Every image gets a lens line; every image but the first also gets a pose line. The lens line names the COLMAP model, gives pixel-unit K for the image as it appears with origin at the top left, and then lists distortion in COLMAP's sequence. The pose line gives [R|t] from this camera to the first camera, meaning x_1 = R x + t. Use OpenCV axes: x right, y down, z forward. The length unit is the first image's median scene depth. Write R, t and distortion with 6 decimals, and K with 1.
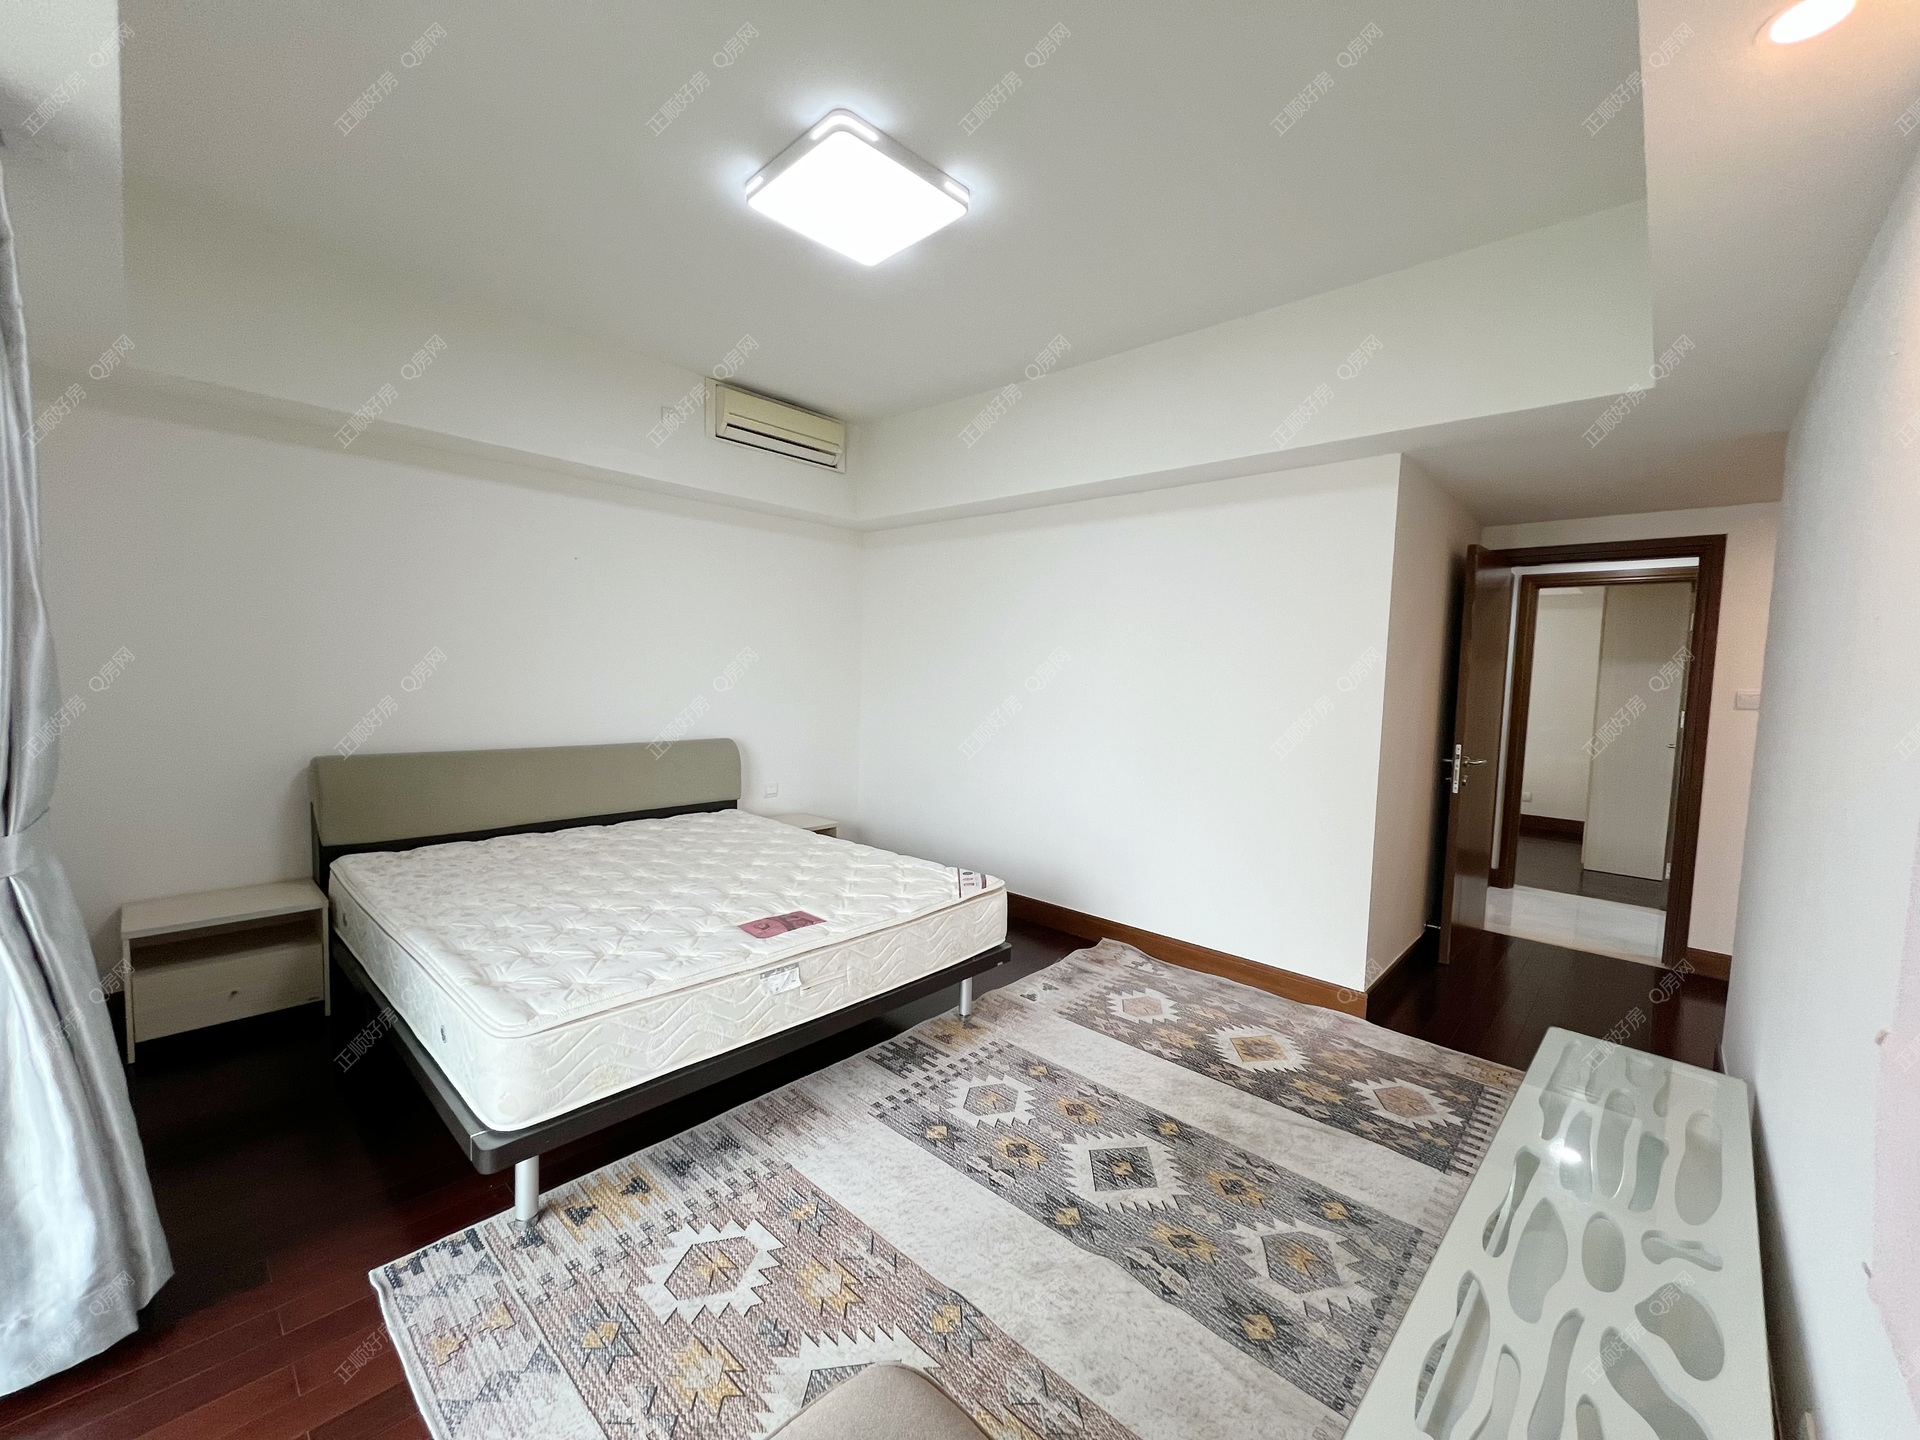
lens RADIAL K [[768.5, 0, 960.0], [0, 768.5, 720.0], [0, 0, 1]] dist [-0.000131, -0.000054]
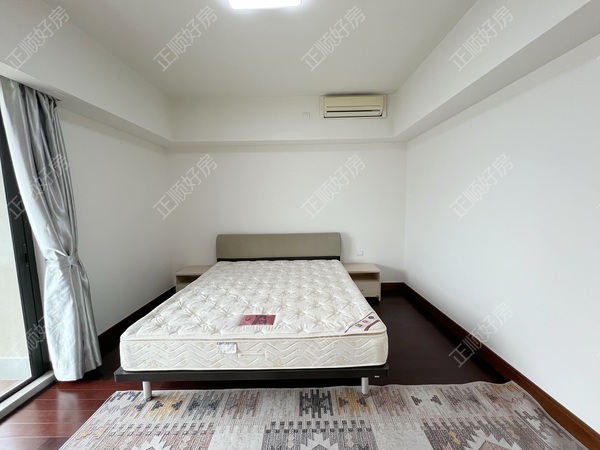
lens RADIAL K [[240.2, 0, 300.0], [0, 240.2, 225.0], [0, 0, 1]] dist [-0.000131, -0.000054]
pose [[0.674546, 0.025736, -0.737784, 0.350530], [-0.006718, 0.999565, 0.028726, -0.038752], [0.738203, -0.014421, 0.674425, 0.558974]]
